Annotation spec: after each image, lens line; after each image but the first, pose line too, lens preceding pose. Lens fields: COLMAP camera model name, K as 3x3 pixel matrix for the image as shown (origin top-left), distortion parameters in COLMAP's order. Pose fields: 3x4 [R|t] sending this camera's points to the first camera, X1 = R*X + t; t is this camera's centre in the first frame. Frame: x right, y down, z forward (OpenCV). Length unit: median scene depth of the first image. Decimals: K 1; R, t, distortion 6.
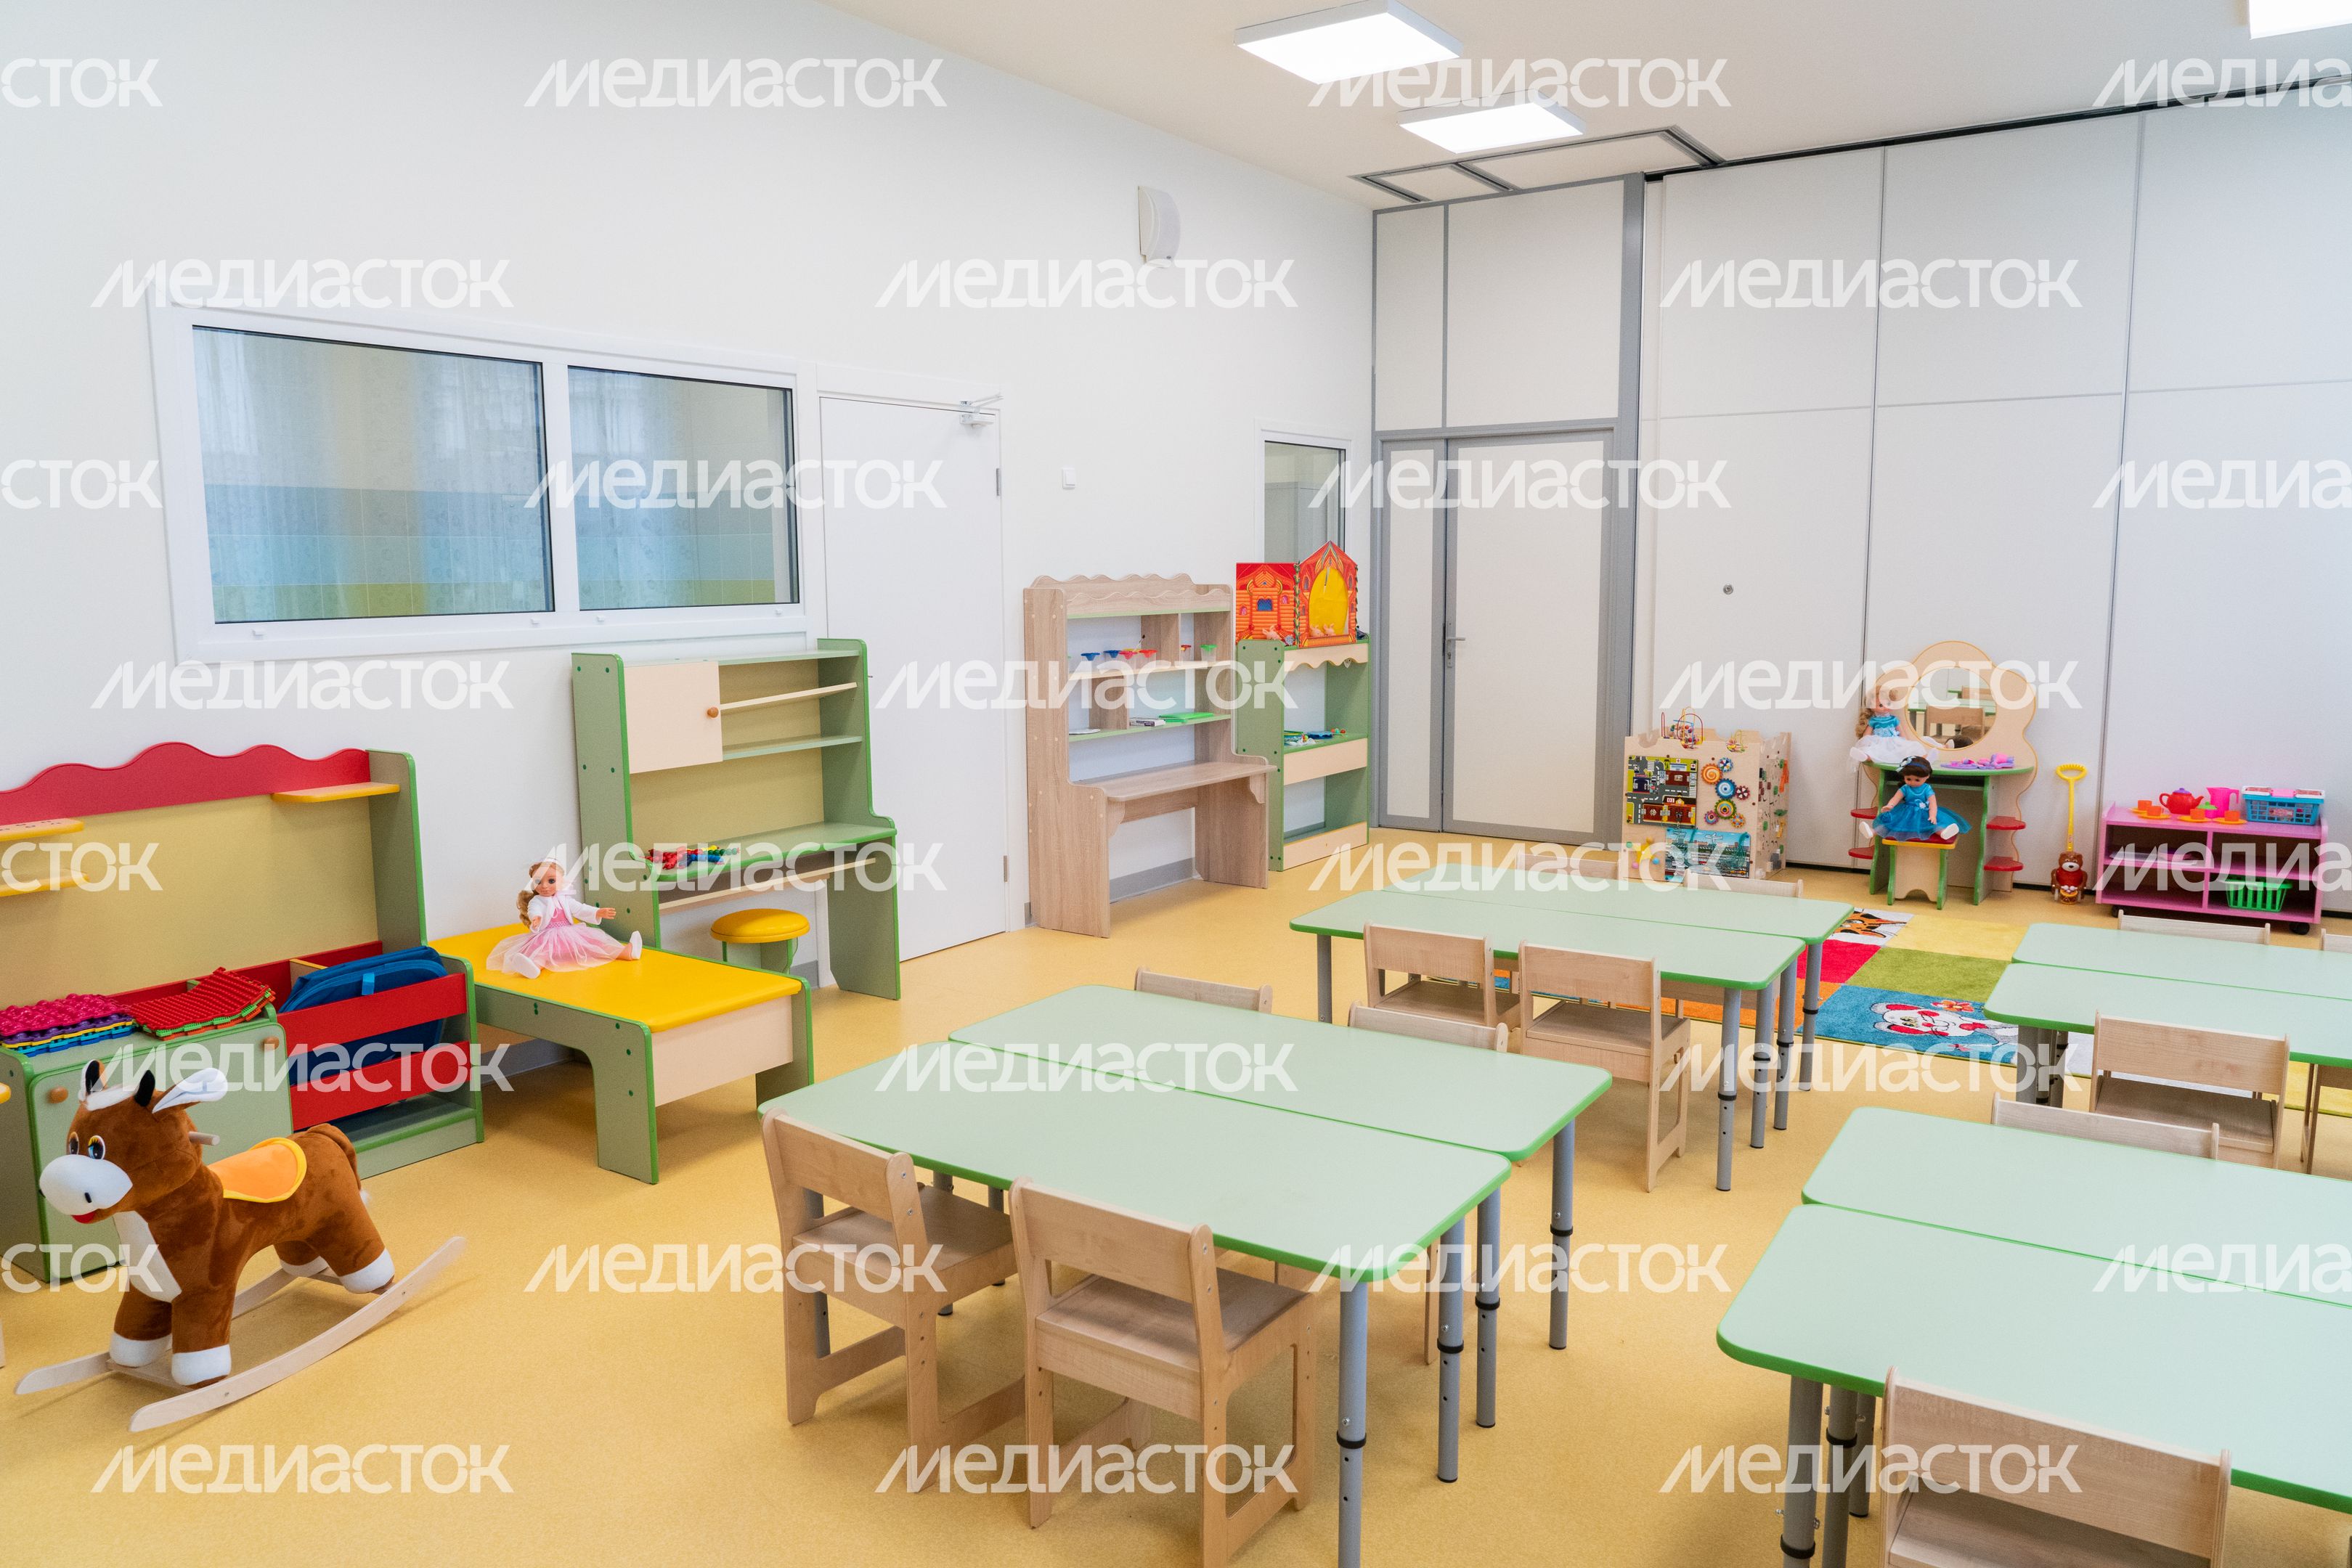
lens RADIAL K [[1640.9, 0, 1159.5], [0, 1640.9, 784.5], [0, 0, 1]] dist [-0.007467, 0.014759]
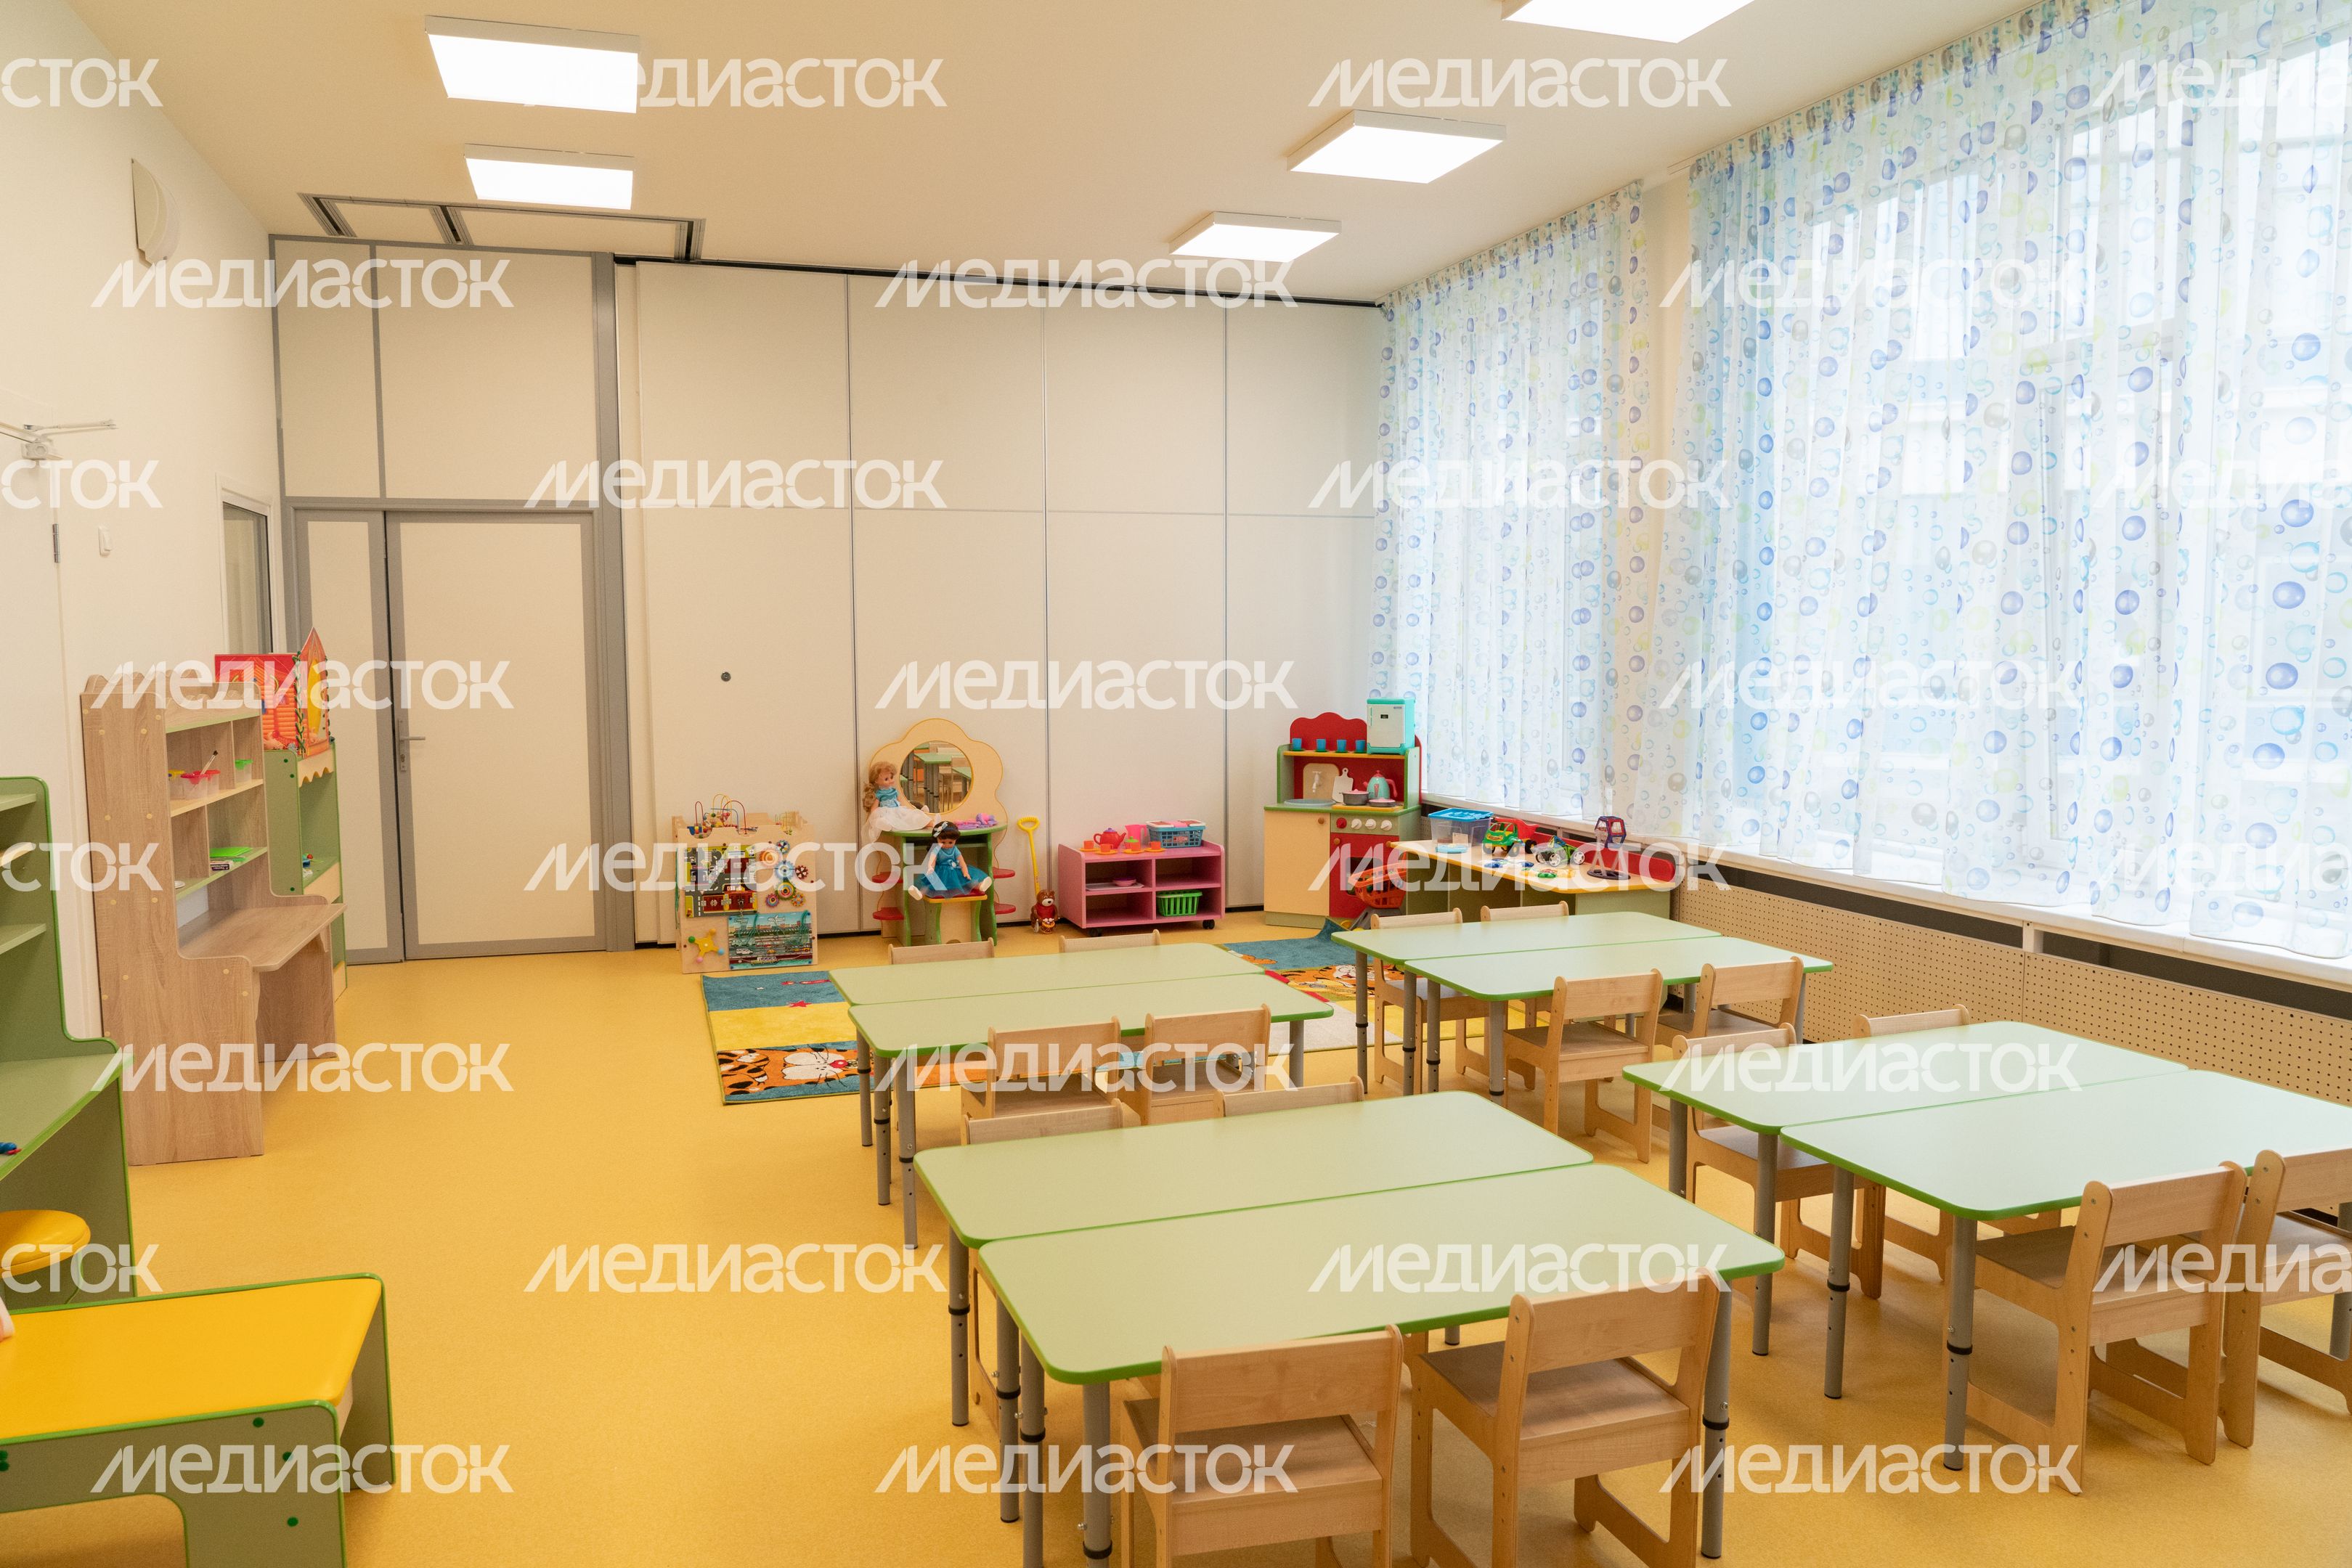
lens RADIAL K [[1640.9, 0, 1162.1], [0, 1640.9, 786.8], [0, 0, 1]] dist [-0.007467, 0.014759]
pose [[0.607585, -0.070339, 0.791134, -0.327176], [0.107937, 0.994143, 0.005493, -0.030203], [-0.786886, 0.082056, 0.611619, 0.186665]]
